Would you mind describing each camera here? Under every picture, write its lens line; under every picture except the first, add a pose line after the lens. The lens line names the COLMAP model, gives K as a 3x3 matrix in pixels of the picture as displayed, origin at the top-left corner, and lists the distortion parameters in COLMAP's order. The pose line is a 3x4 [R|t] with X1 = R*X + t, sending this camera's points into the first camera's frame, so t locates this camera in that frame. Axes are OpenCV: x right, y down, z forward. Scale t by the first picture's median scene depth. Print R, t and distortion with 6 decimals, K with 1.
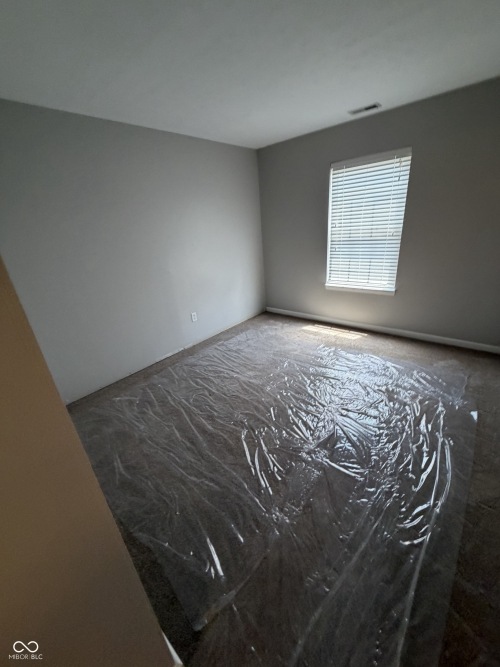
lens RADIAL K [[266.3, 0, 250.5], [0, 266.3, 330.7], [0, 0, 1]] dist [0.000719, 0.000766]
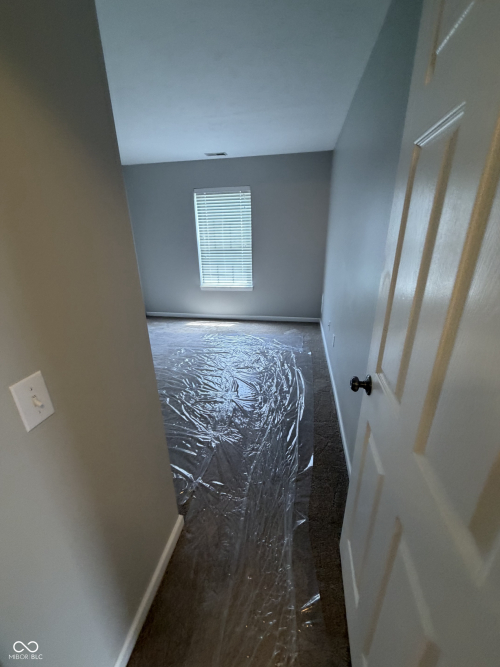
lens RADIAL K [[266.3, 0, 250.5], [0, 266.3, 330.7], [0, 0, 1]] dist [0.000719, 0.000766]
pose [[0.865027, -0.112833, 0.488873, -0.162529], [0.141364, 0.989720, -0.021704, 0.100128], [-0.481398, 0.087884, 0.872085, -0.166190]]
